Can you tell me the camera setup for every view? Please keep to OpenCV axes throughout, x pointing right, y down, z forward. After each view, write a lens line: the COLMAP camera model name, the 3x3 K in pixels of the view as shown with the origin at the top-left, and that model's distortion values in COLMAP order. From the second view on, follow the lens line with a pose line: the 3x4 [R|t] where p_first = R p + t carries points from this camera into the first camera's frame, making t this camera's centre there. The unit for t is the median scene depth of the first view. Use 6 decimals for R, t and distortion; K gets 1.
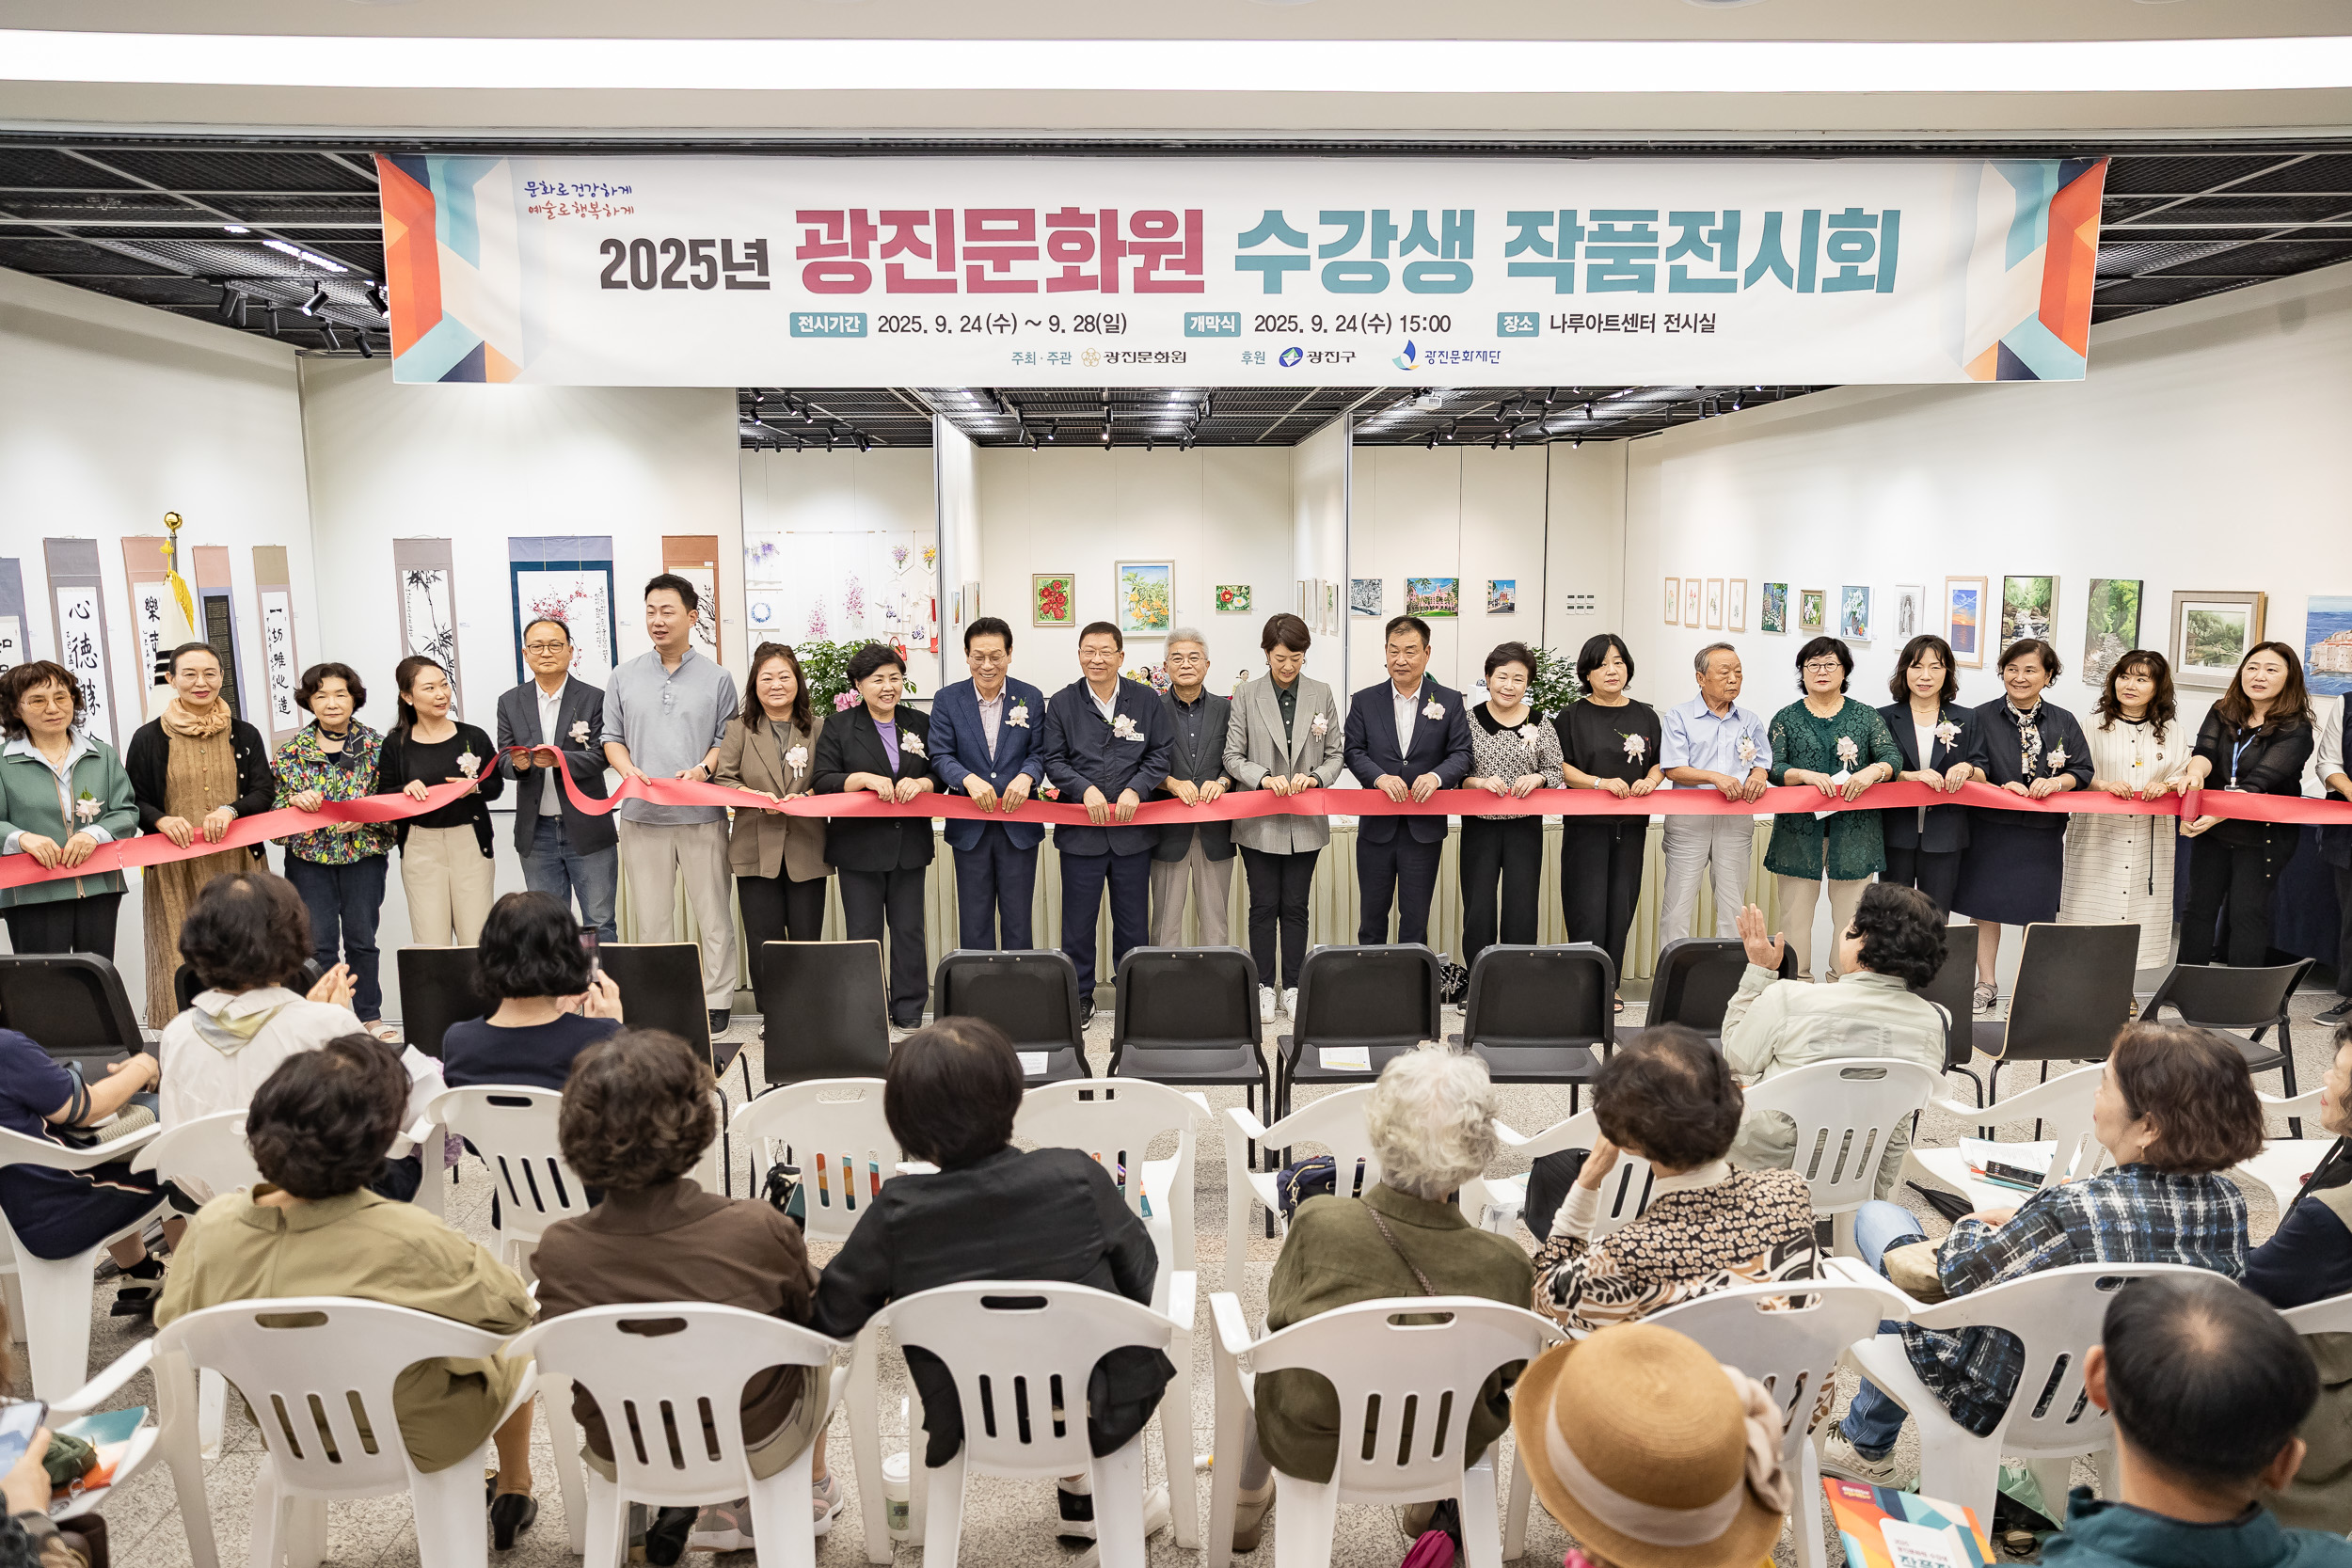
lens RADIAL K [[1574.1, 0, 1176.3], [0, 1574.1, 788.7], [0, 0, 1]] dist [-0.019917, 0.039191]
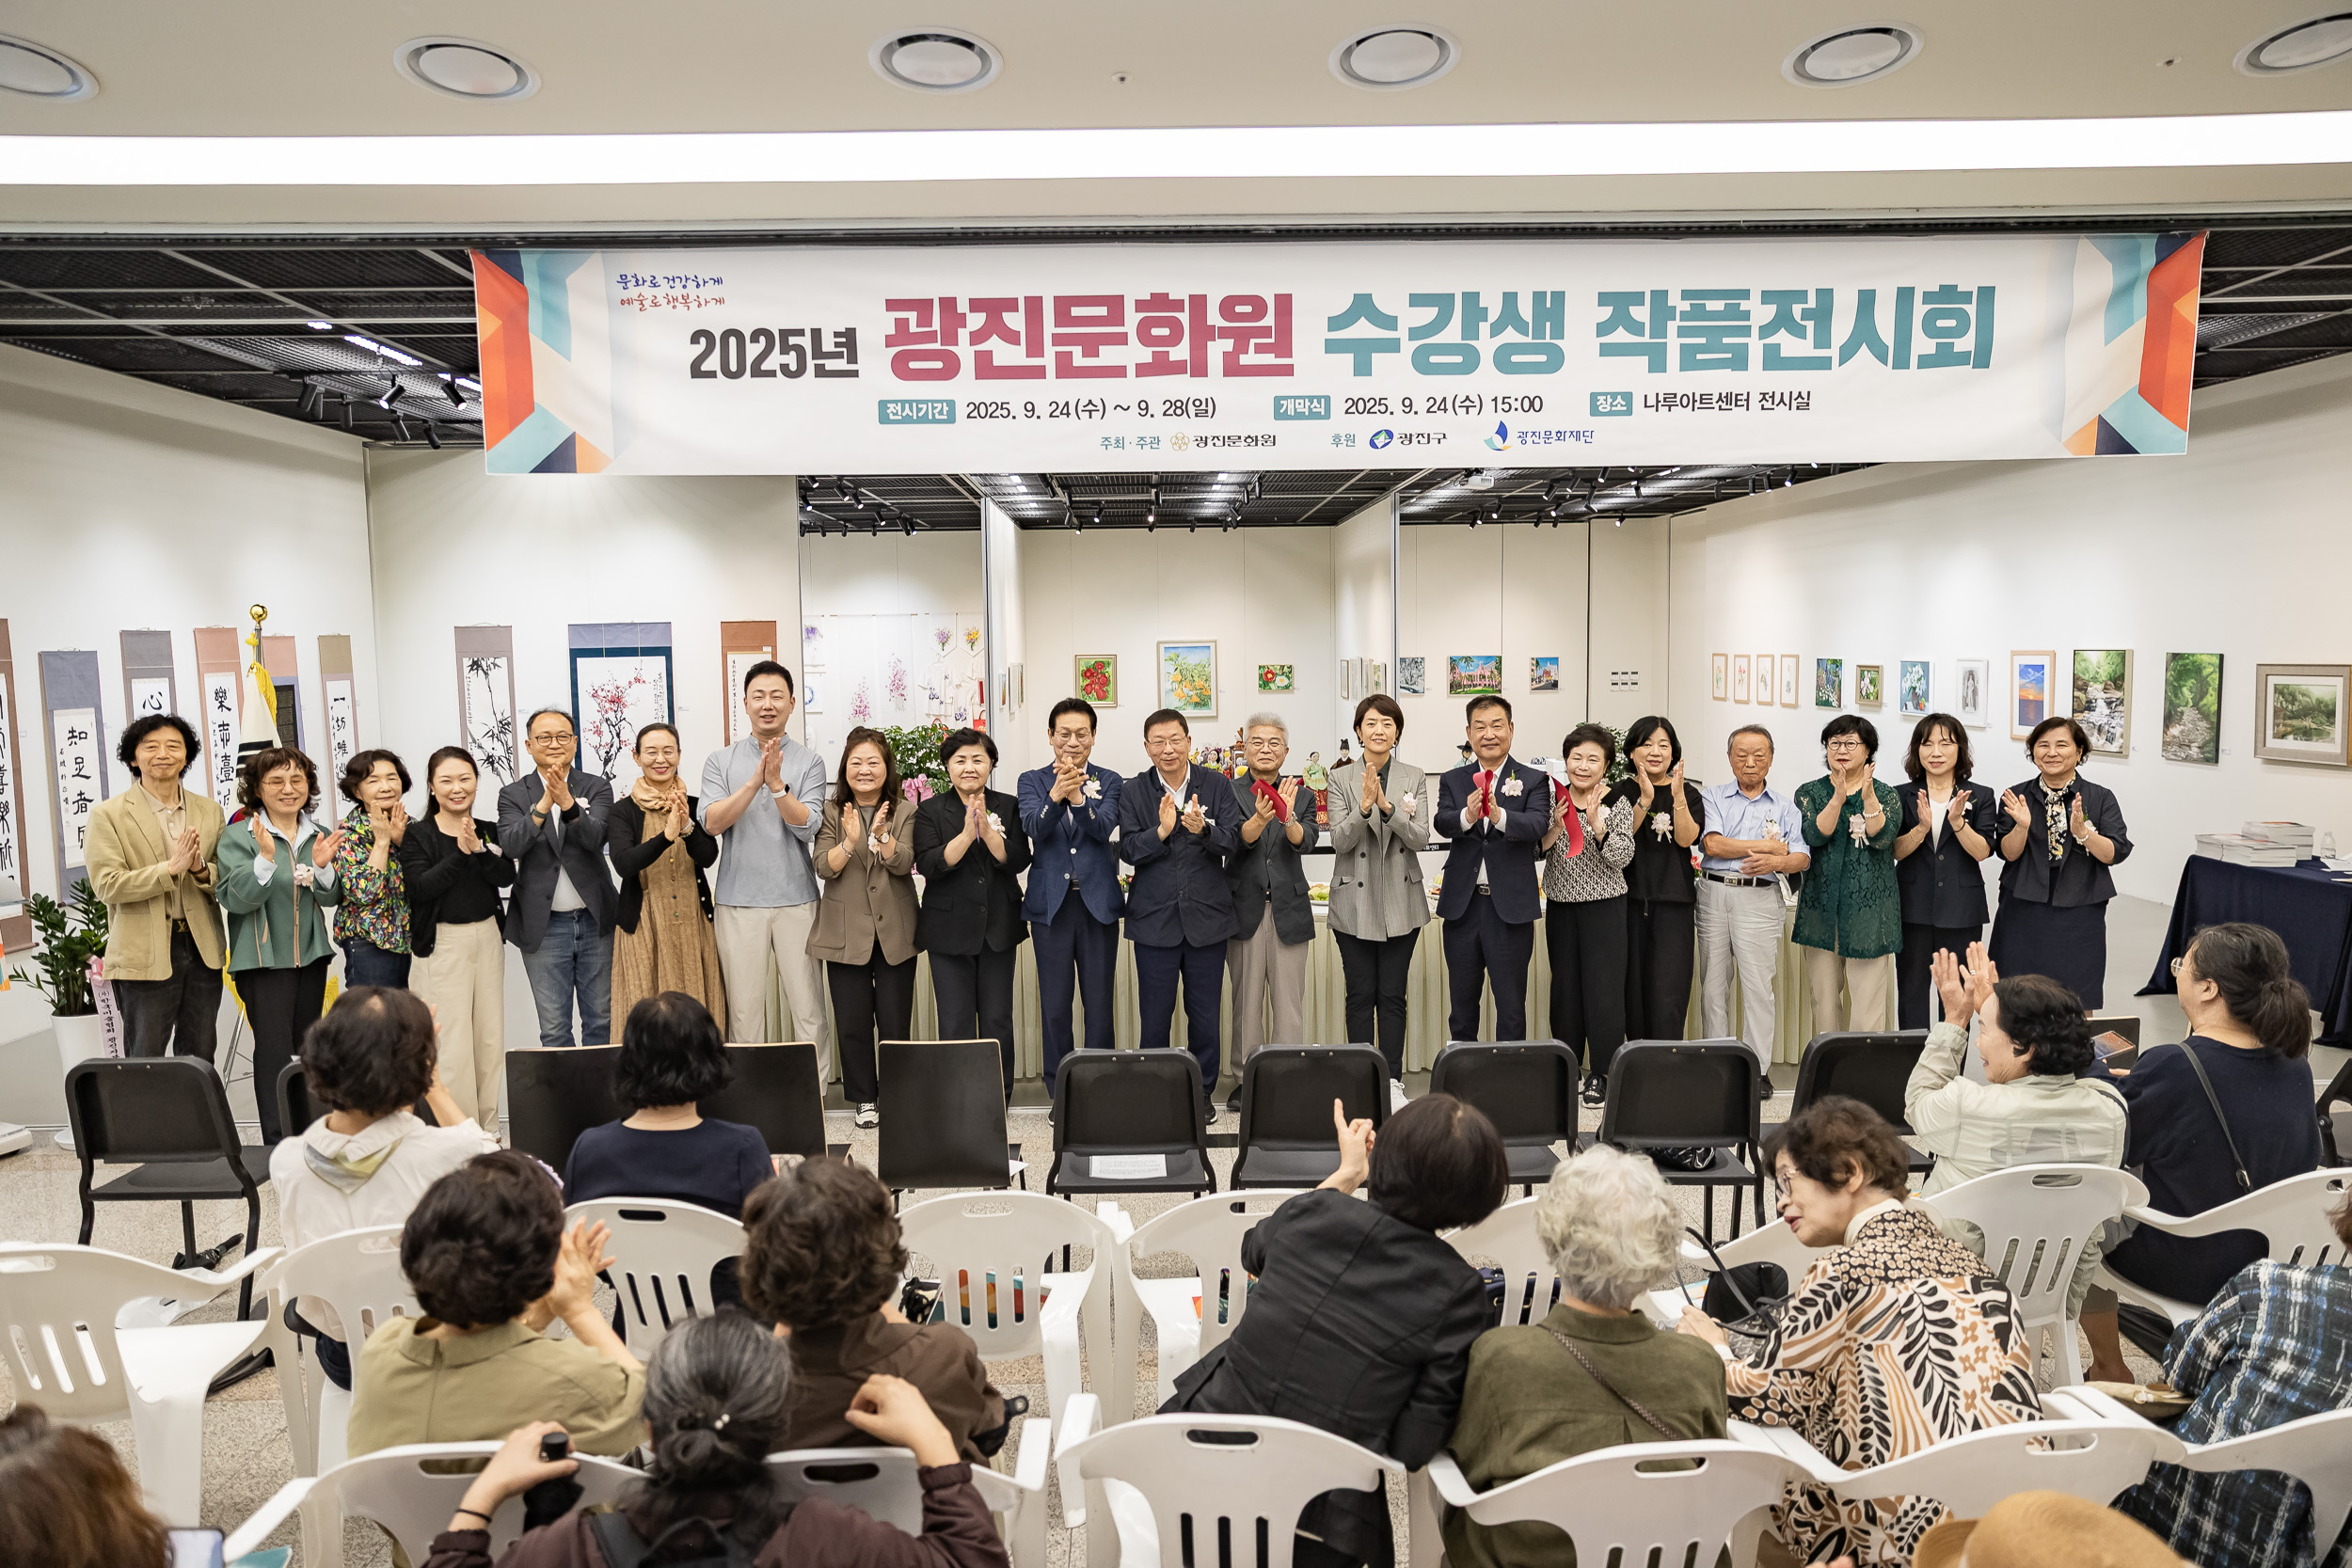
lens RADIAL K [[1574.1, 0, 1176.3], [0, 1574.1, 788.7], [0, 0, 1]] dist [-0.019917, 0.039191]
pose [[0.999878, -0.007222, -0.013838, -0.044723], [0.006534, 0.998772, -0.049102, -0.006517], [0.014176, 0.049006, 0.998698, 0.018420]]
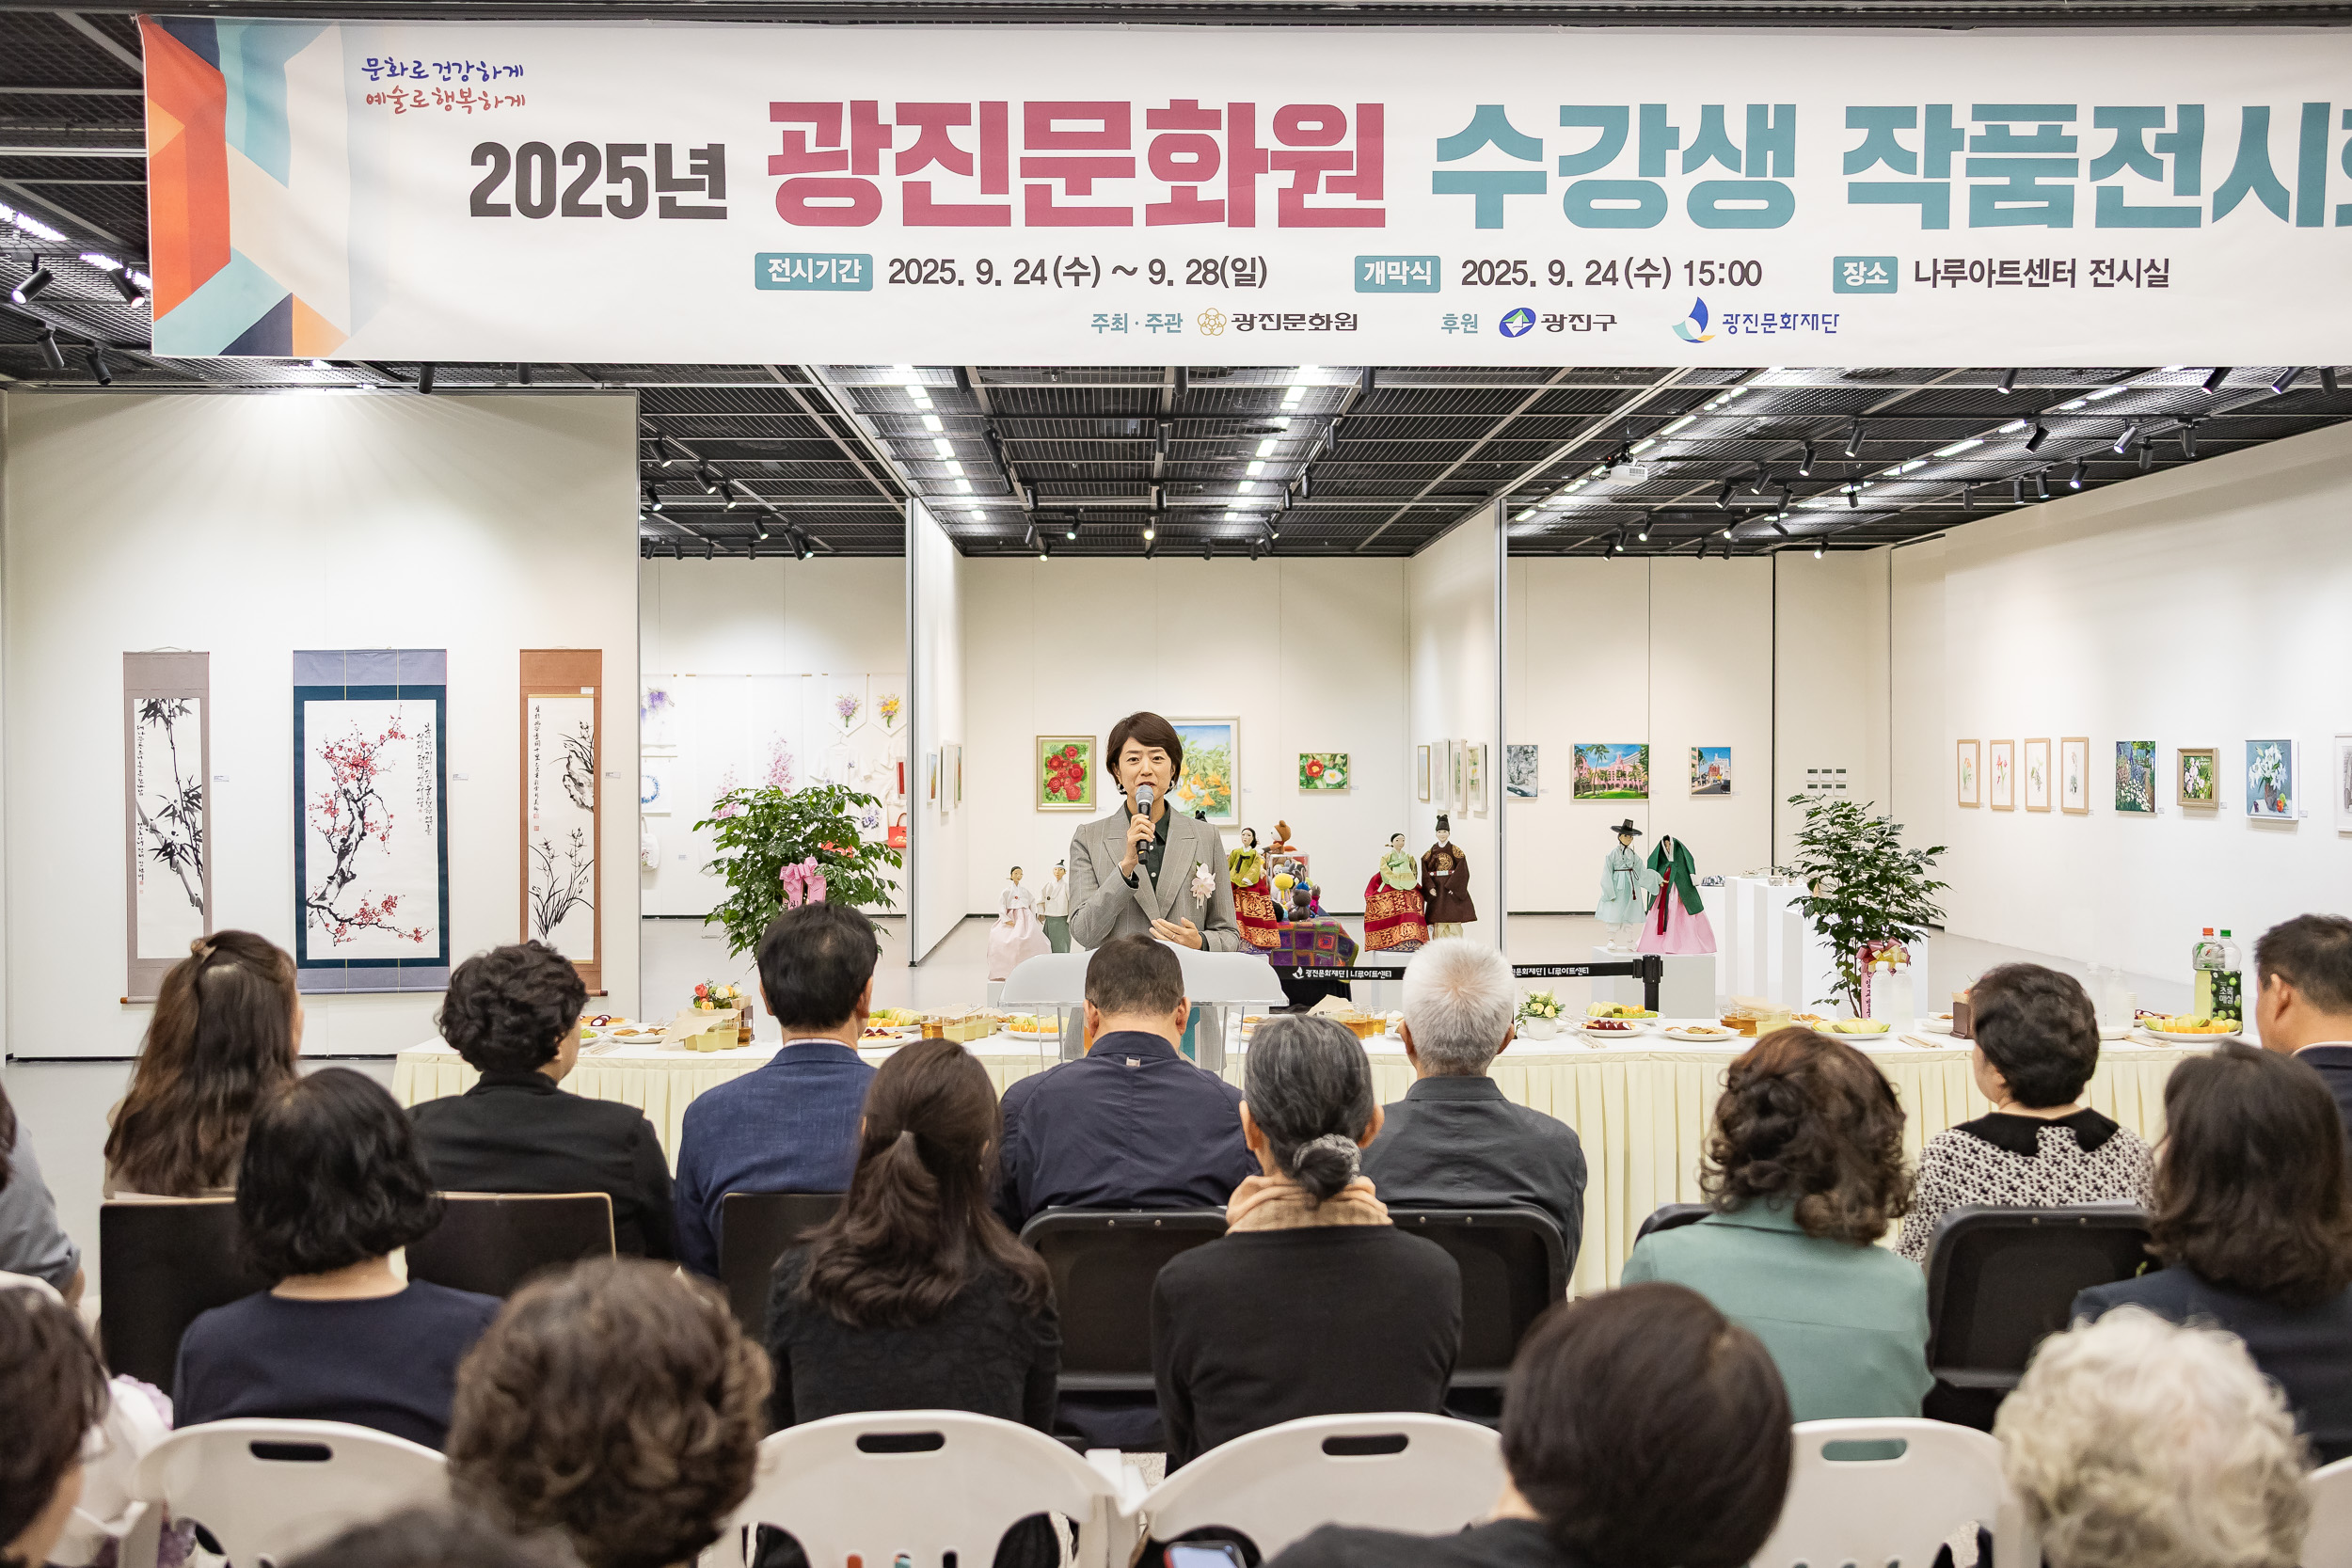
lens RADIAL K [[2205.7, 0, 1178.8], [0, 2205.7, 789.3], [0, 0, 1]] dist [0.018984, 0.002084]
pose [[0.999937, 0.003403, -0.010694, -0.057938], [-0.004734, 0.991883, -0.127067, 0.035835], [0.010174, 0.127109, 0.991837, 0.112269]]
